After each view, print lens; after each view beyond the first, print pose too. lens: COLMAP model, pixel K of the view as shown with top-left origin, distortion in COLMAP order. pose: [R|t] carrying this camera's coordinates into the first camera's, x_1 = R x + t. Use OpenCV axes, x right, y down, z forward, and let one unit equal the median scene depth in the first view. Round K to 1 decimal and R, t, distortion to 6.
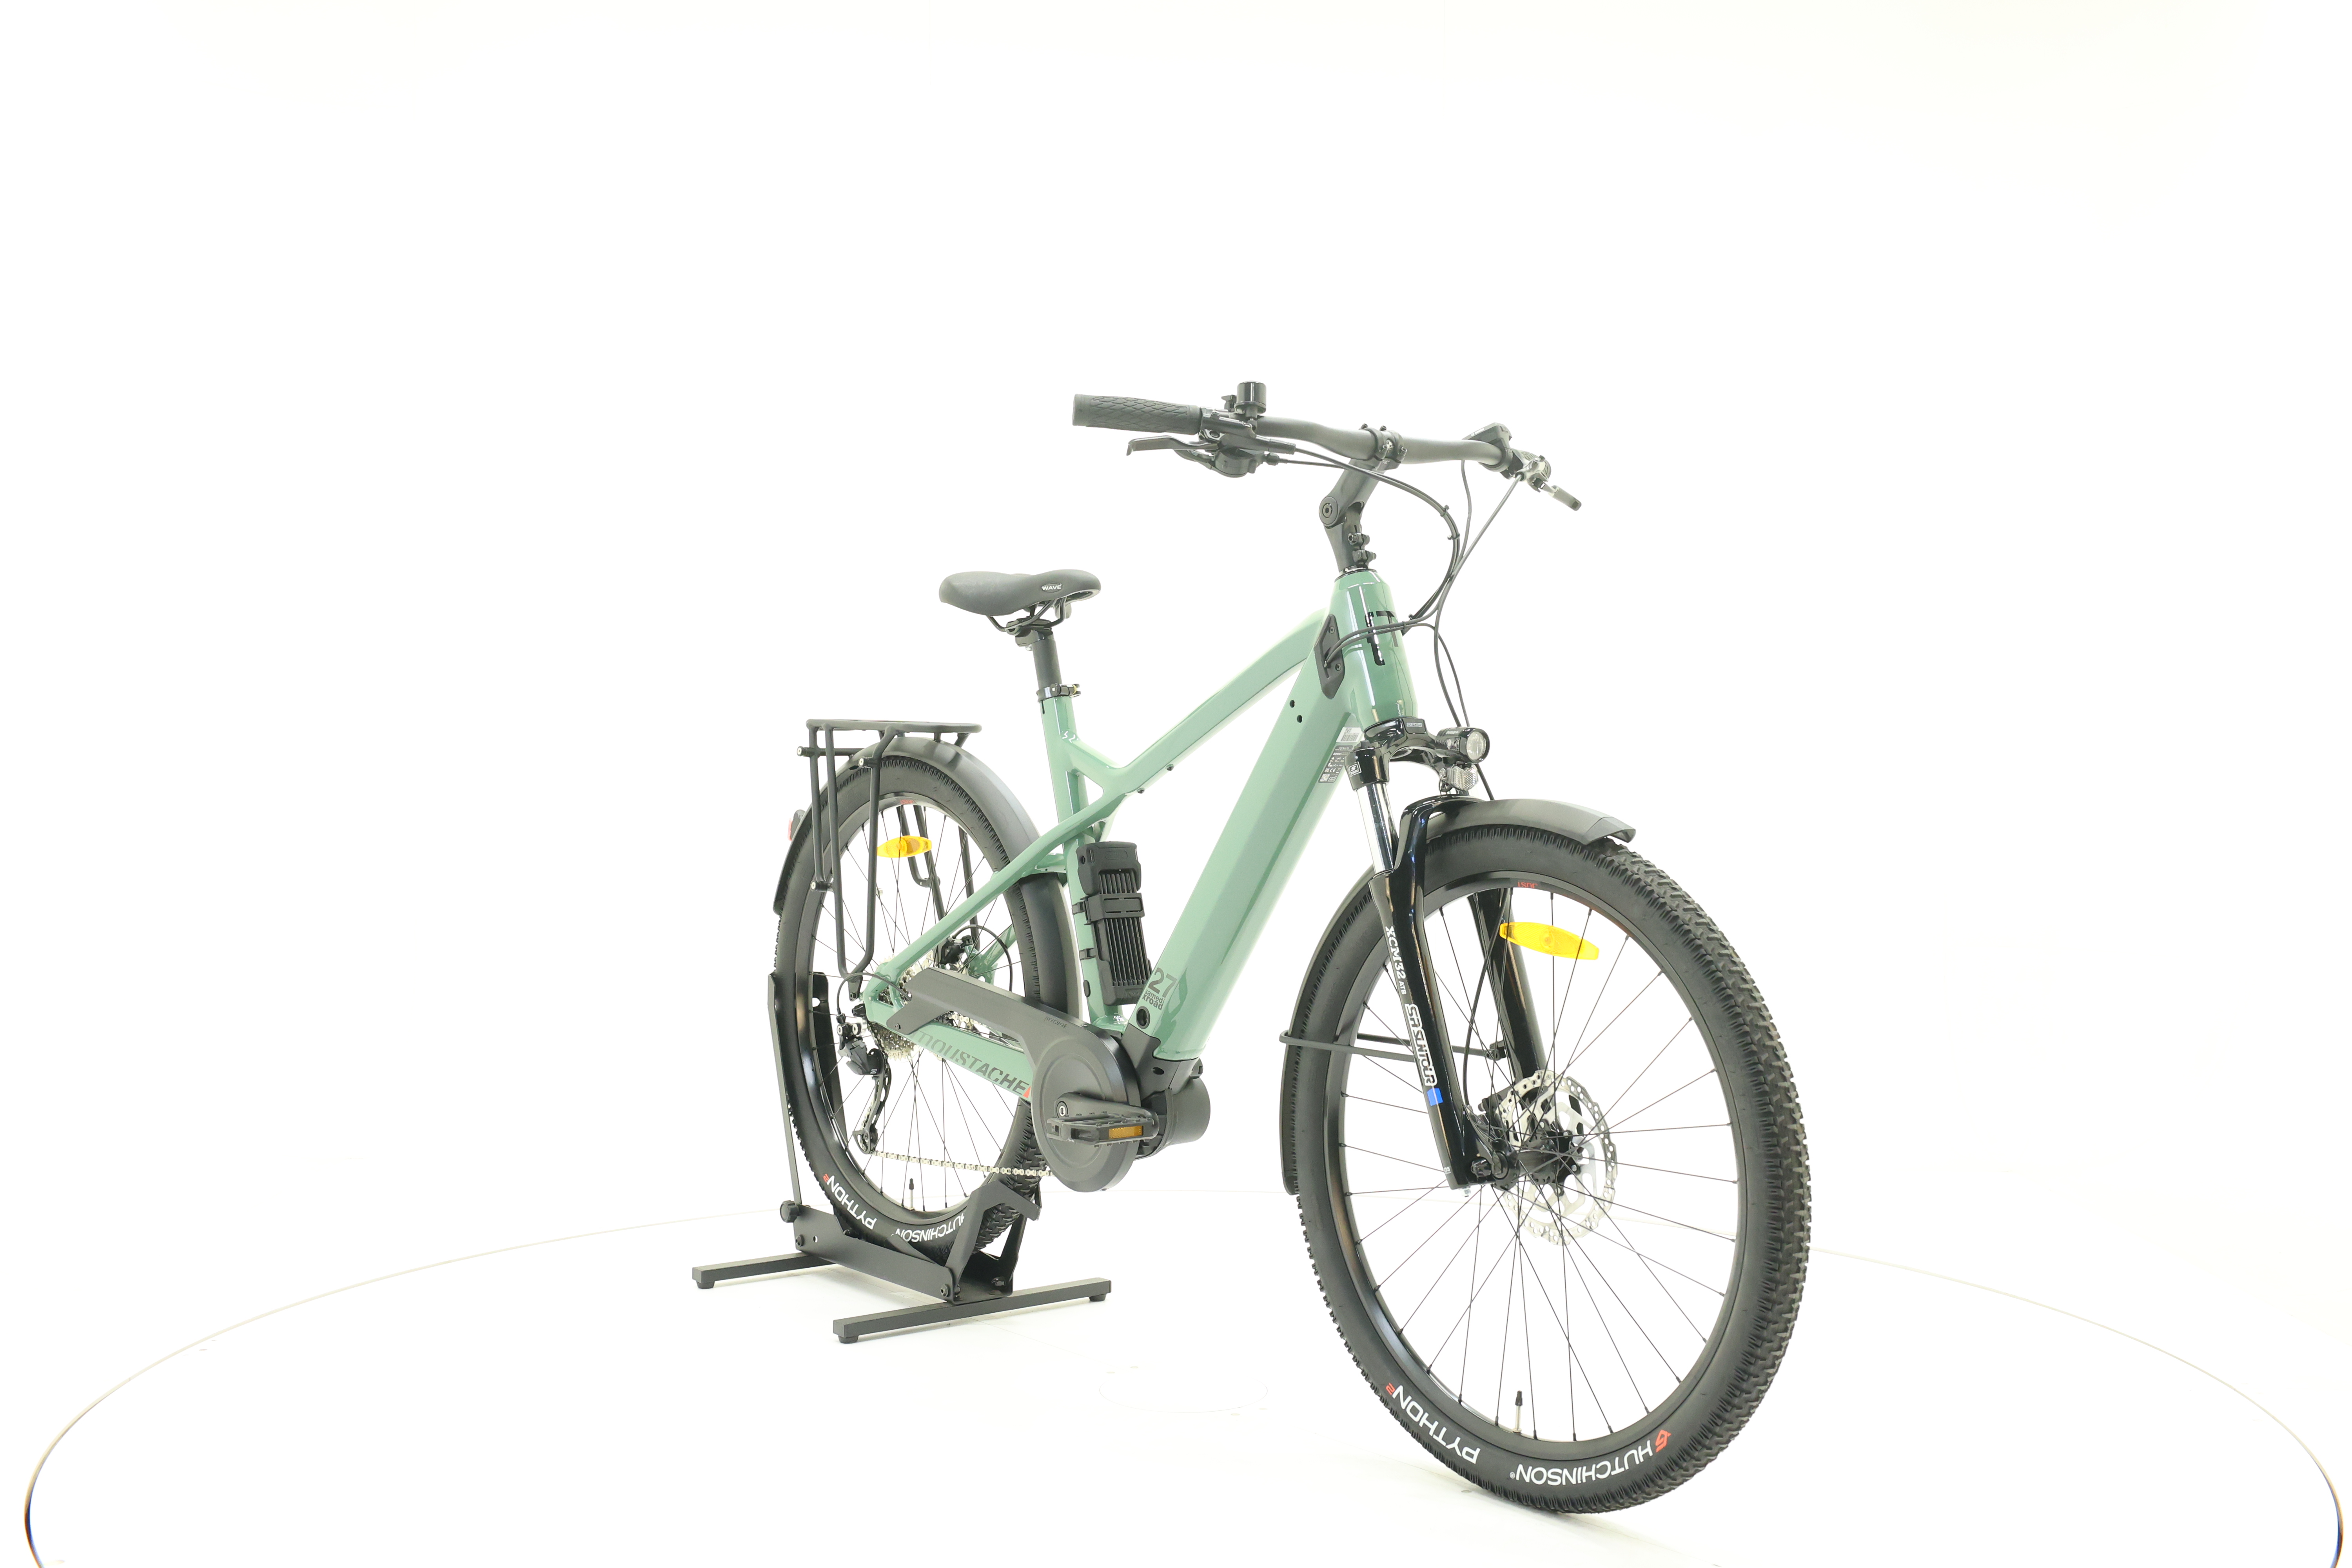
lens RADIAL K [[2495.6, 0, 1183.6], [0, 2495.6, 779.6], [0, 0, 1]] dist [-0.008849, 0.000000]
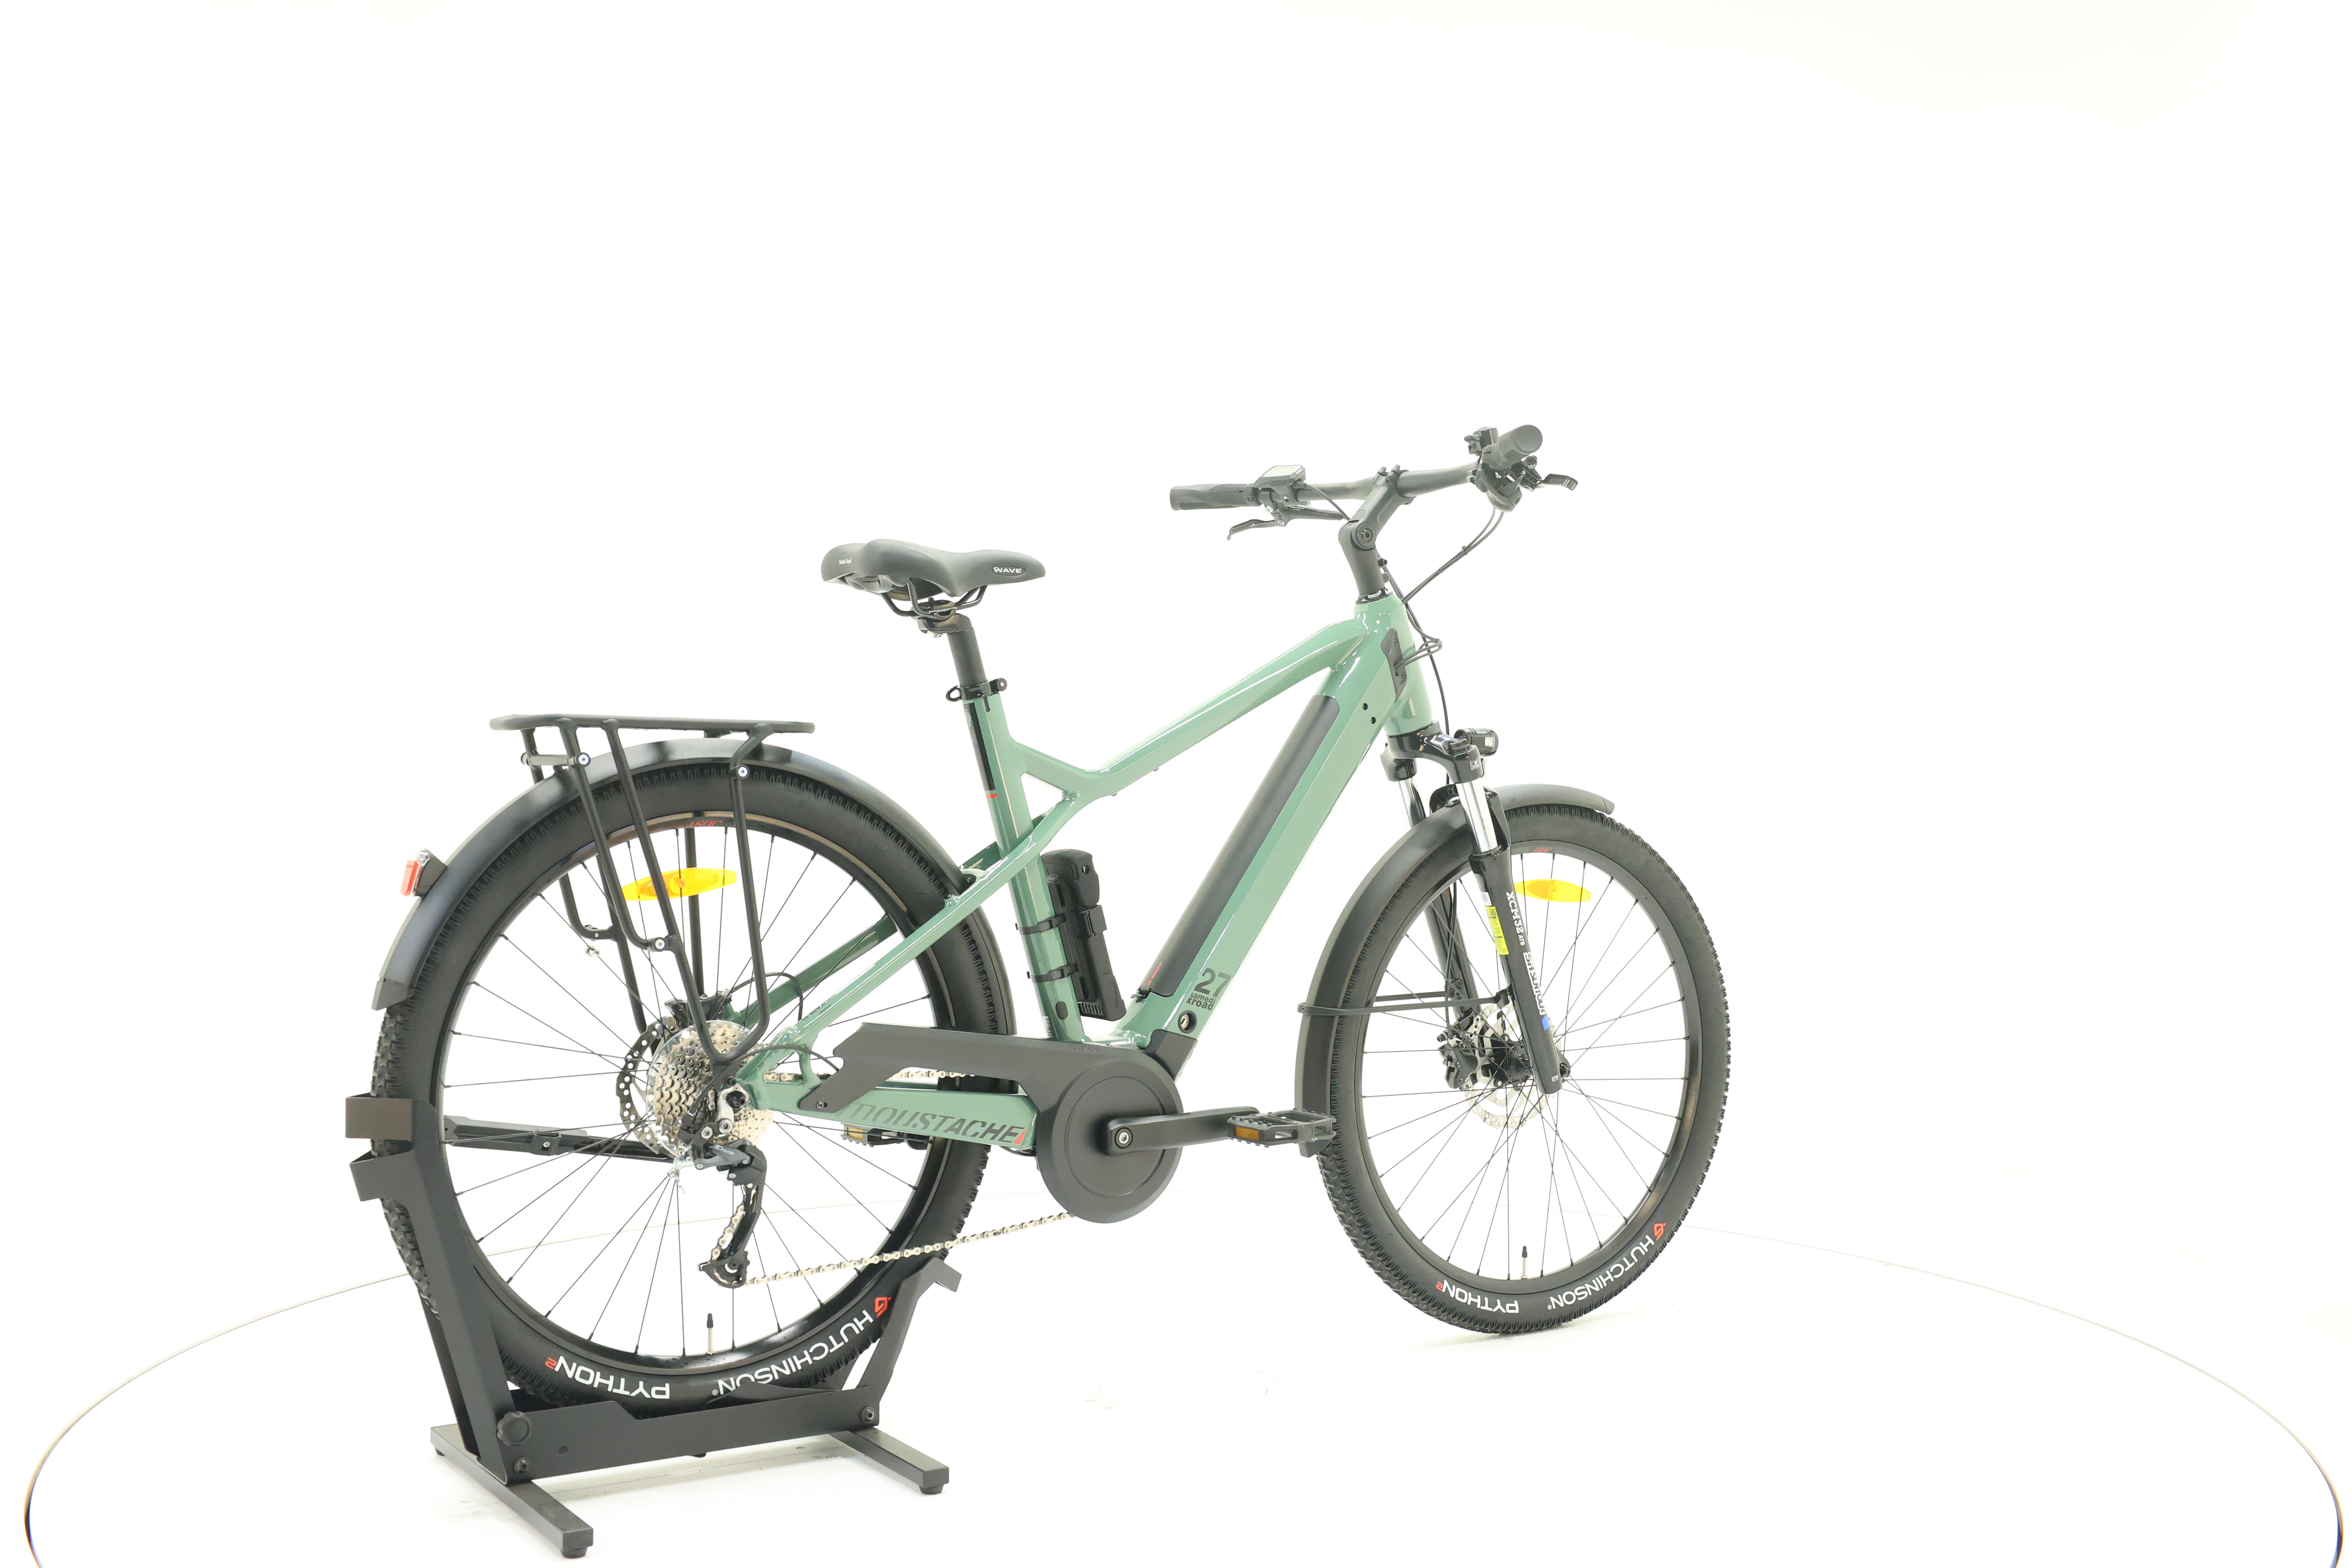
lens RADIAL K [[2495.6, 0, 1173.4], [0, 2495.6, 785.8], [0, 0, 1]] dist [-0.008849, 0.000000]
pose [[0.094615, -0.024134, 0.995221, -1.073590], [0.017190, 0.999597, 0.022606, -0.021720], [-0.995366, 0.014969, 0.094991, 0.982522]]
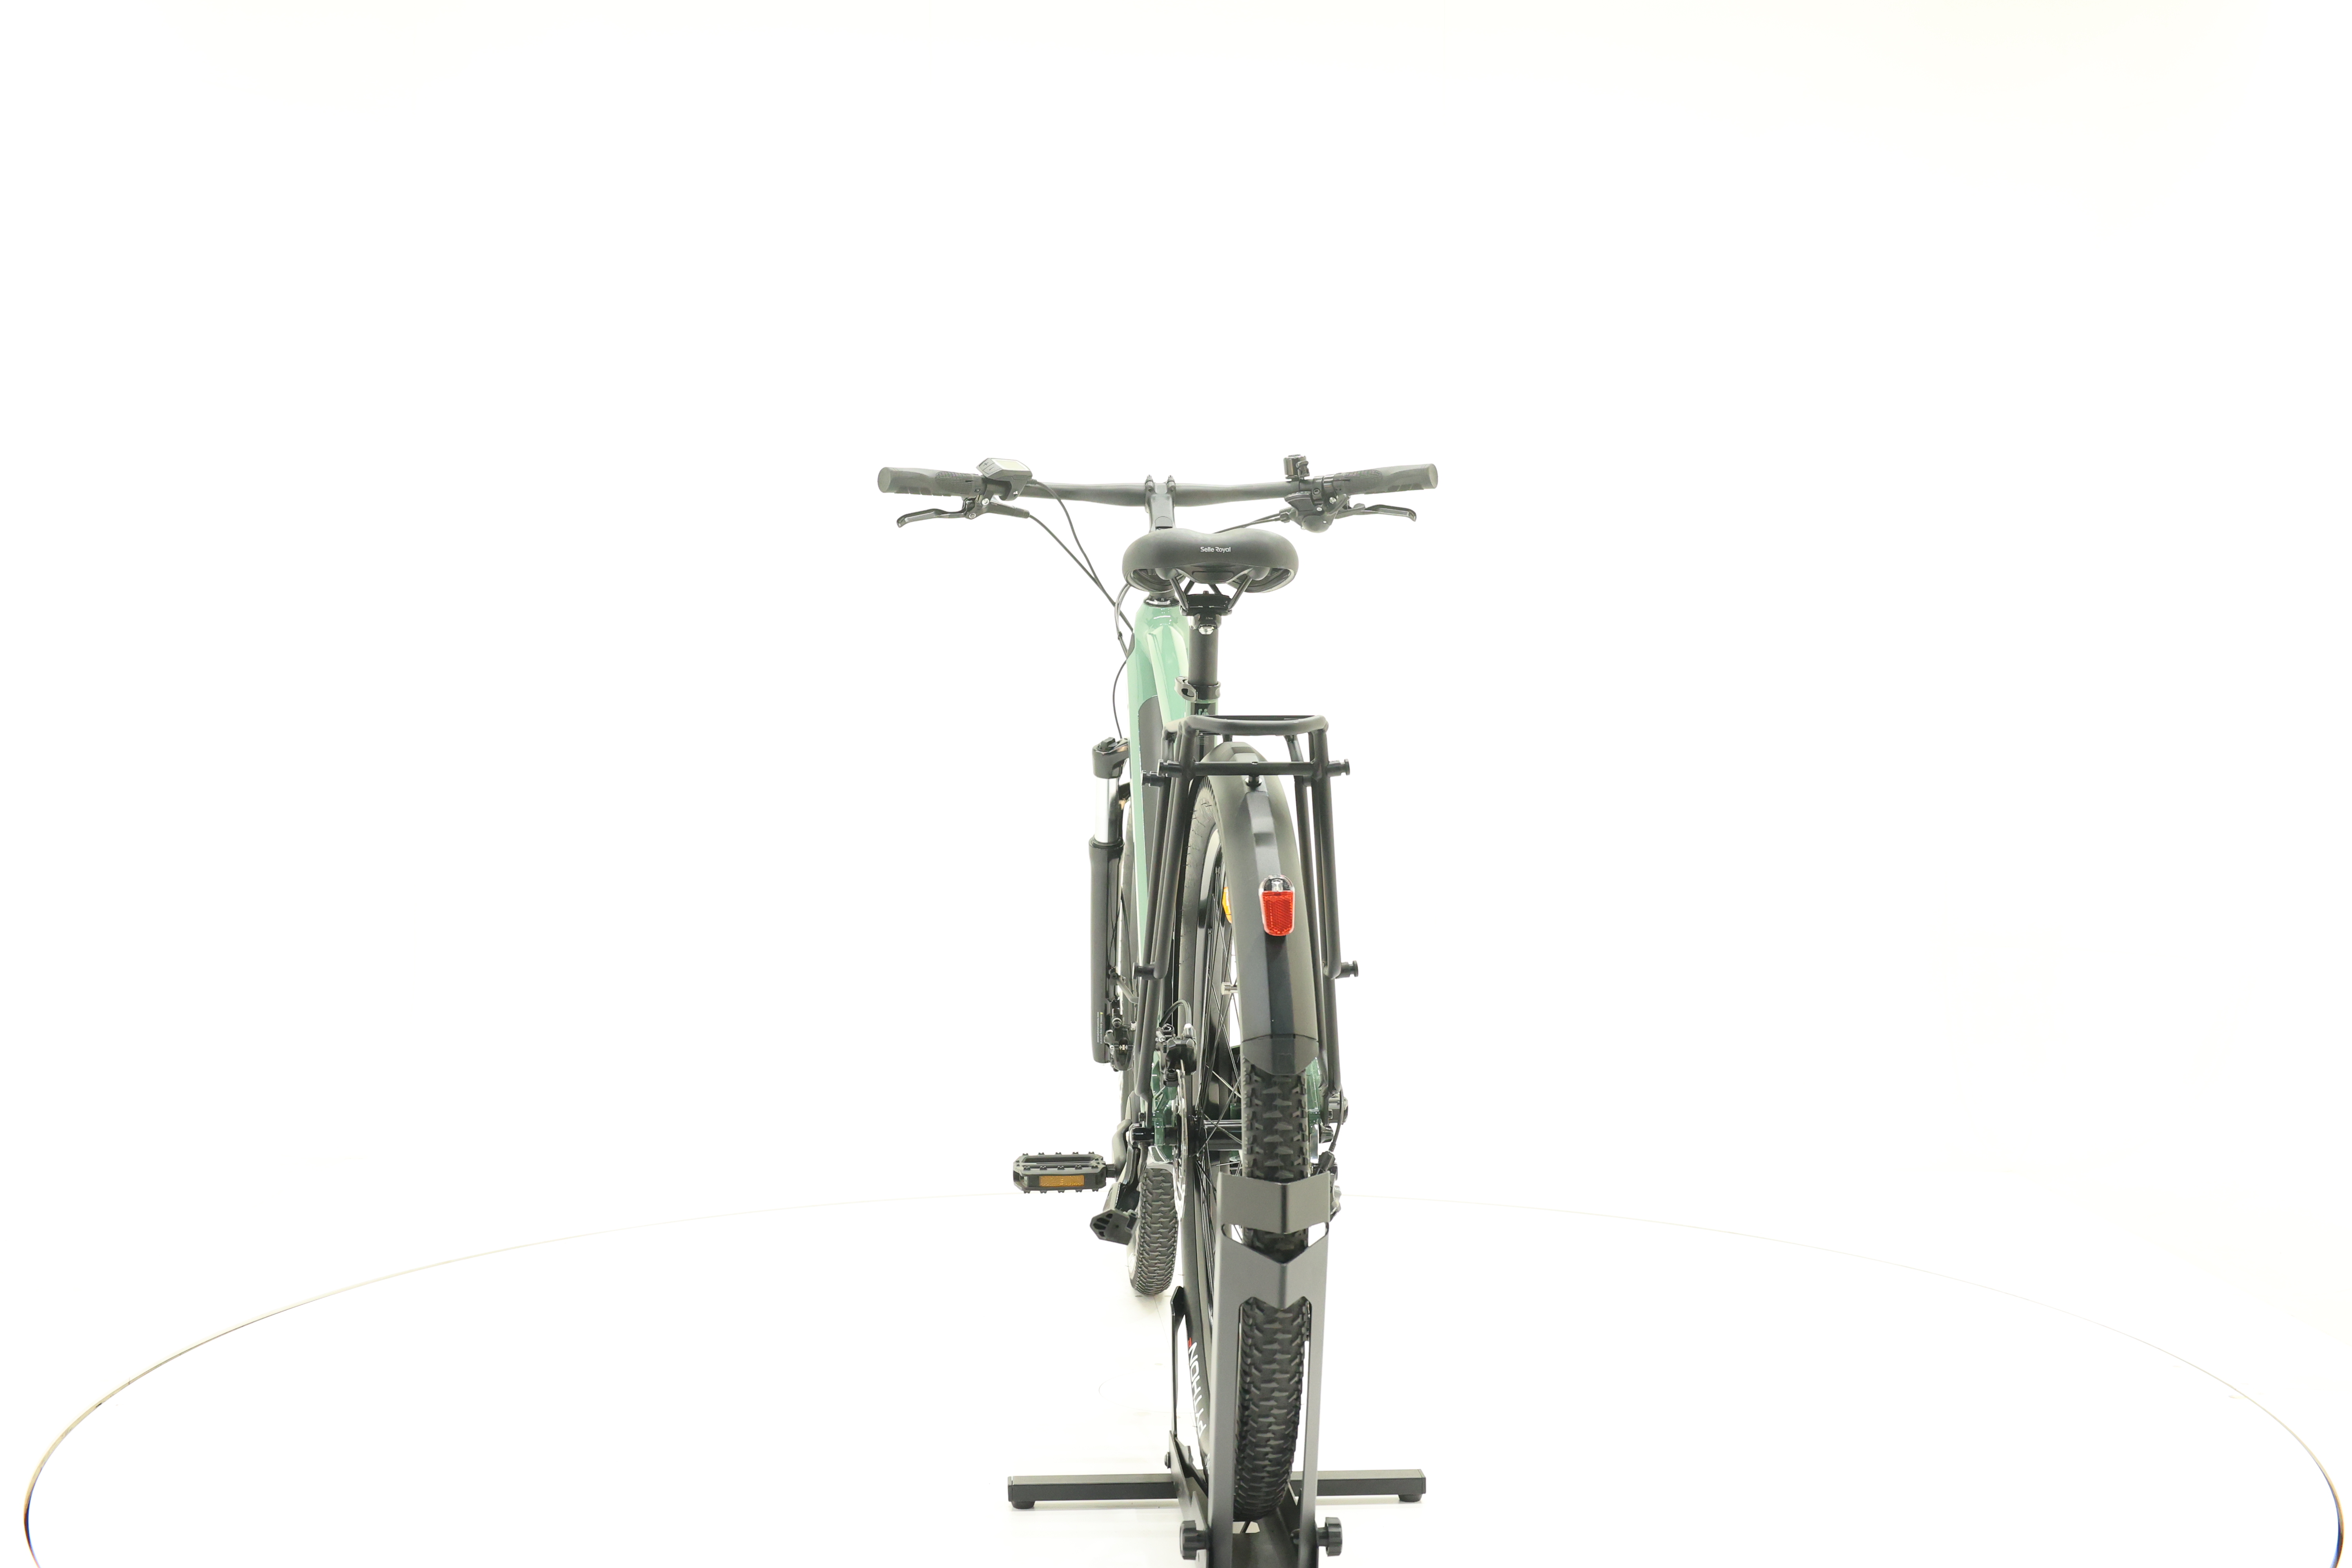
lens RADIAL K [[2495.6, 0, 1189.3], [0, 2495.6, 785.1], [0, 0, 1]] dist [-0.008849, 0.000000]
pose [[-0.831573, -0.018748, 0.555098, -0.599222], [0.004521, 0.999169, 0.040520, -0.041438], [-0.555397, 0.036205, -0.830797, 1.975956]]
